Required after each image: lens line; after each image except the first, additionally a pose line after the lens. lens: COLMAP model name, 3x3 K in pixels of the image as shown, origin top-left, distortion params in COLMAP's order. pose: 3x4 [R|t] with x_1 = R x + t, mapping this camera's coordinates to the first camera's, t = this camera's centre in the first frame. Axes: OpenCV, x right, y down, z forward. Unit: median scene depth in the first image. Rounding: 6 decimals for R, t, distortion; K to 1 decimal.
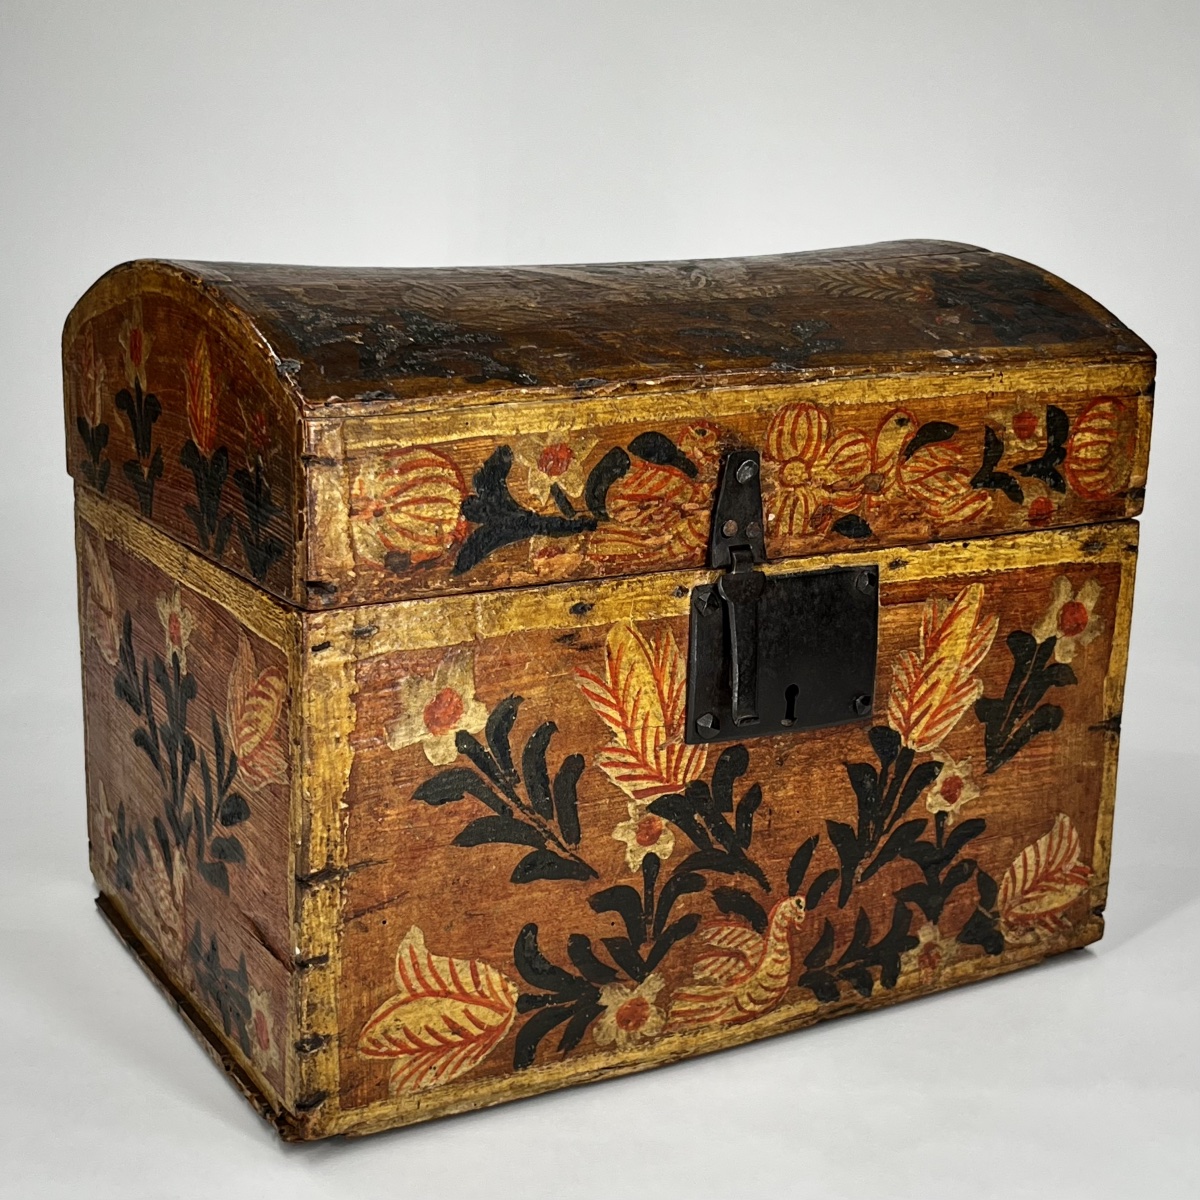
lens RADIAL K [[1939.4, 0, 602.4], [0, 1939.4, 563.5], [0, 0, 1]] dist [0.132976, -0.481567]
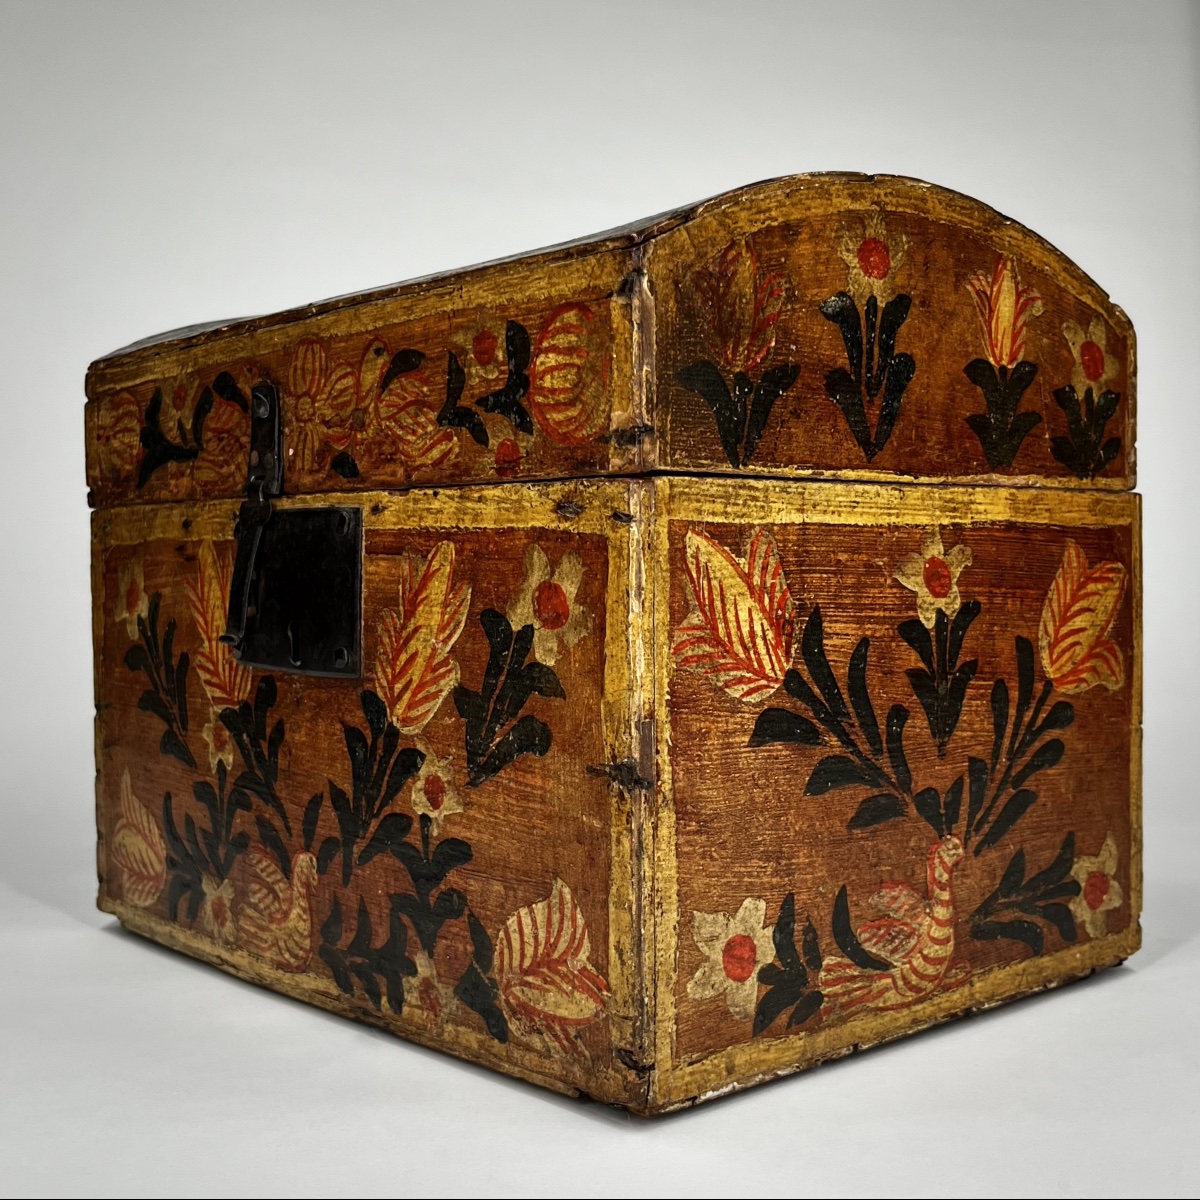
lens RADIAL K [[1628.1, 0, 595.7], [0, 1628.1, 662.7], [0, 0, 1]] dist [0.150356, -0.606682]
pose [[0.187553, 0.030798, -0.981772, 0.969821], [-0.214597, 0.976648, -0.010359, 0.059306], [0.958526, 0.212628, 0.189782, 1.011917]]
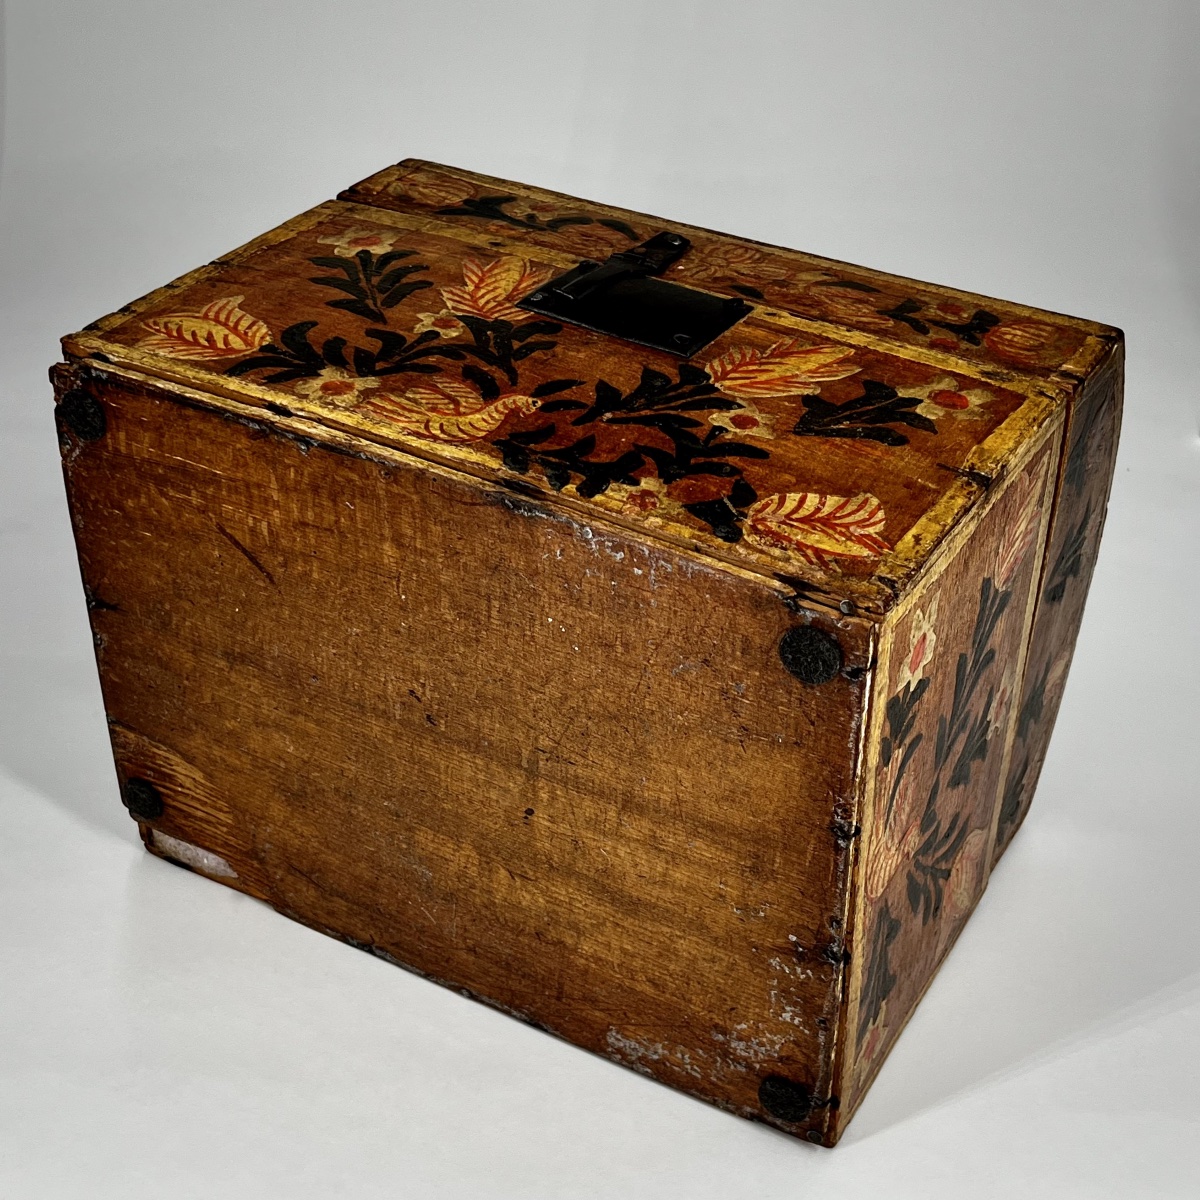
lens RADIAL K [[1961.0, 0, 604.3], [0, 1961.0, 624.6], [0, 0, 1]] dist [0.192816, -1.042550]
pose [[0.770710, -0.174141, -0.612928, 0.779008], [-0.563087, 0.264080, -0.783067, 1.043327], [0.298227, 0.948650, 0.105472, 1.067287]]
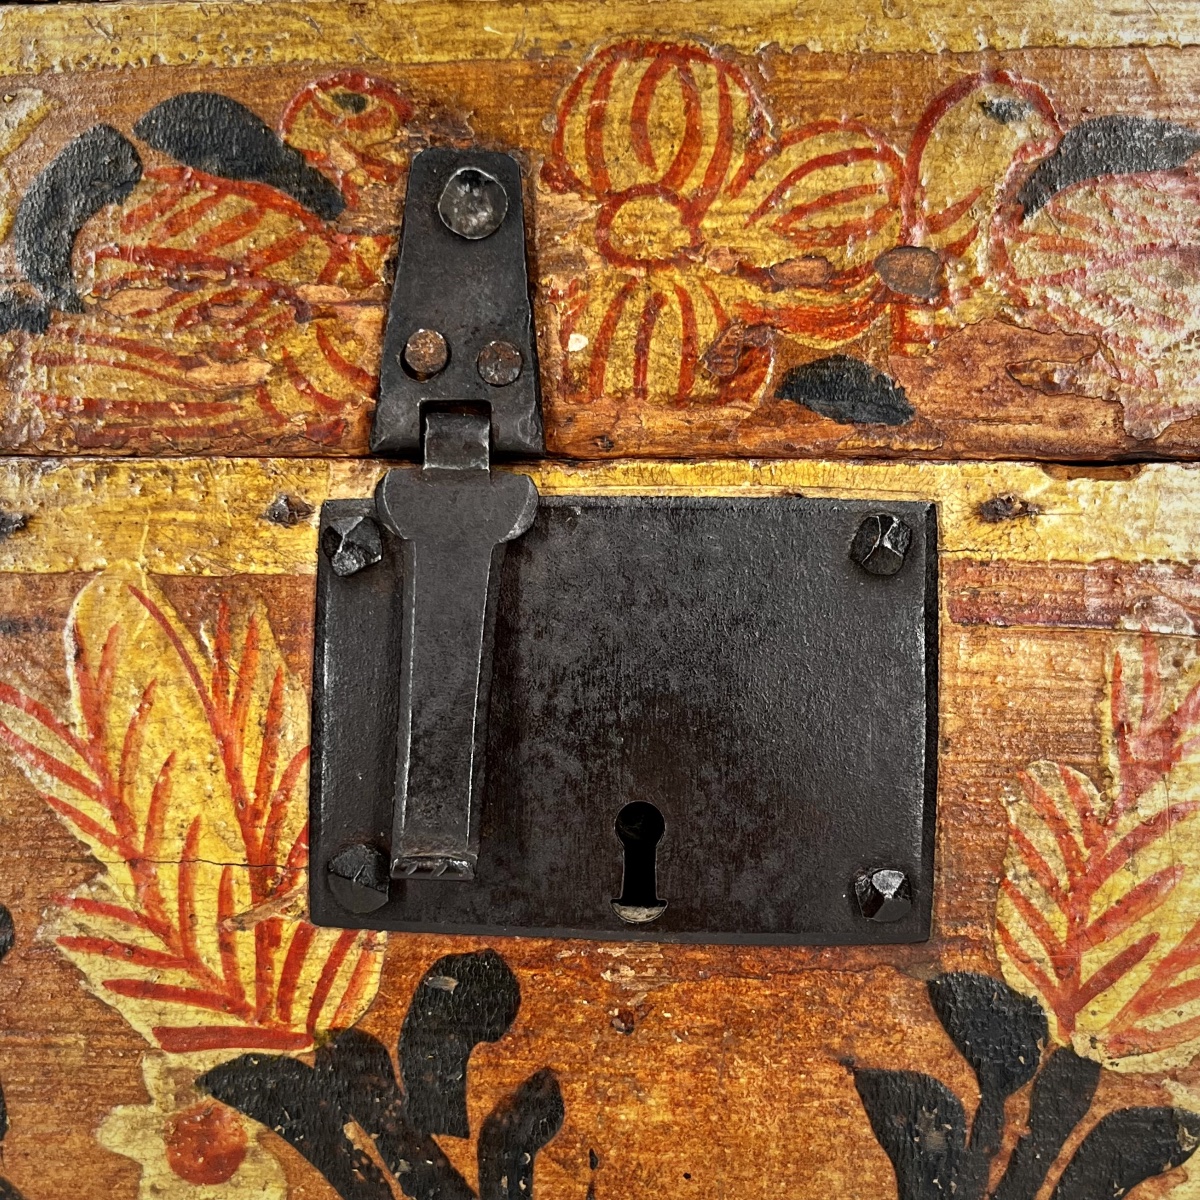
lens RADIAL K [[1961.0, 0, 604.3], [0, 1961.0, 624.6], [0, 0, 1]] dist [0.192816, -1.042550]
pose [[0.846712, -0.003540, -0.532040, 0.295575], [-0.101669, 0.980475, -0.168324, 0.094203], [0.522248, 0.196614, 0.829819, 0.693199]]
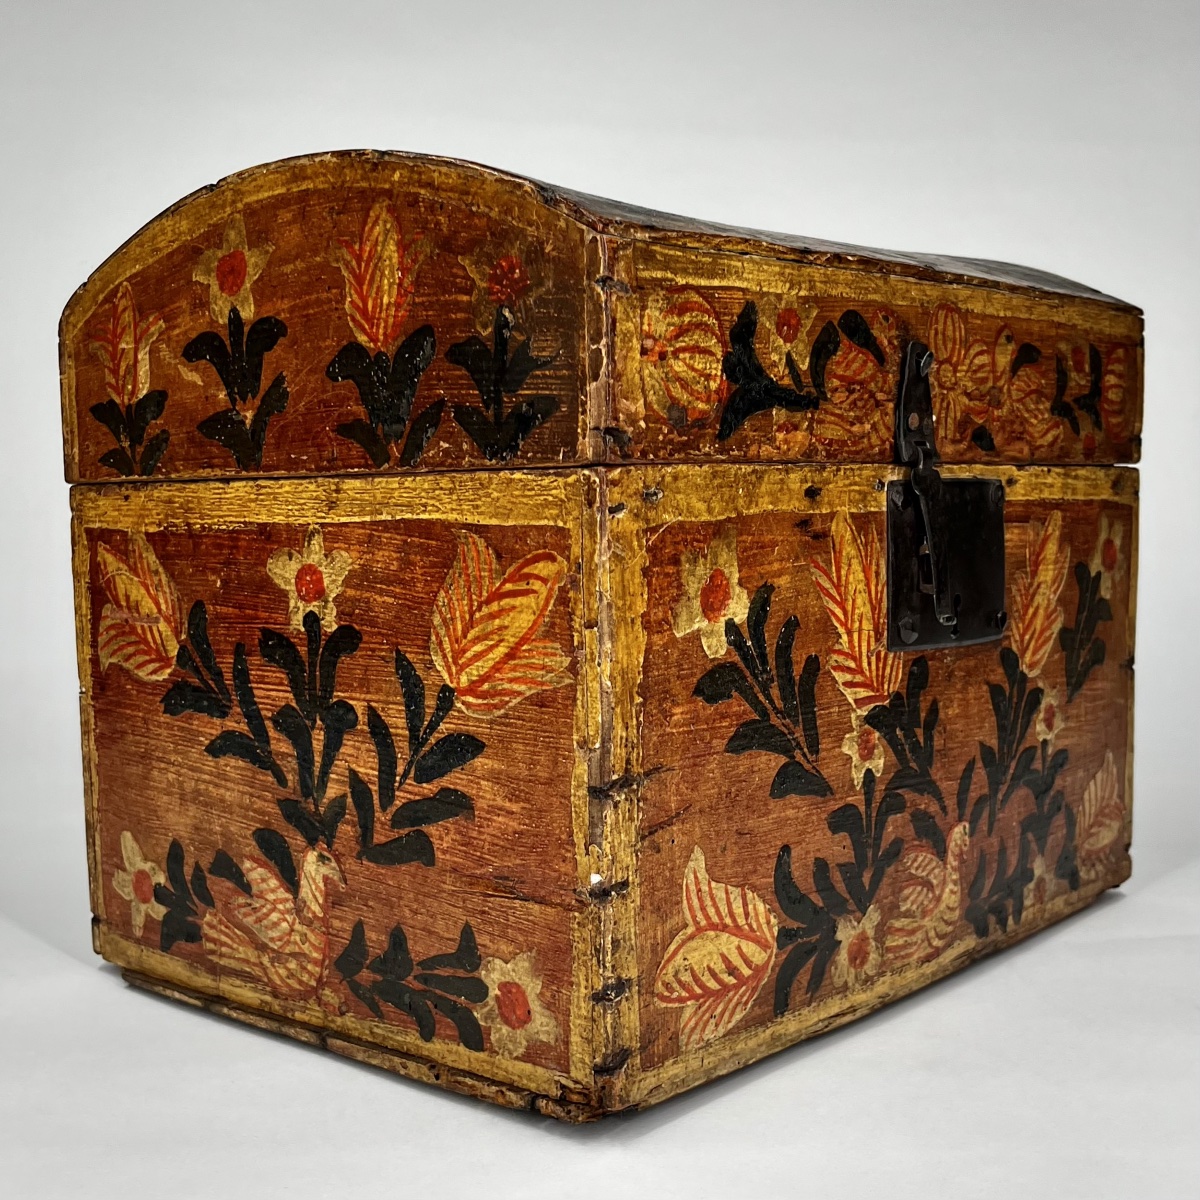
lens RADIAL K [[1628.1, 0, 595.7], [0, 1628.1, 662.7], [0, 0, 1]] dist [0.150356, -0.606682]
pose [[0.944813, -0.073784, 0.319192, -0.347328], [0.112290, 0.988224, -0.103944, 0.164862], [-0.307764, 0.134049, 0.941973, 0.287734]]
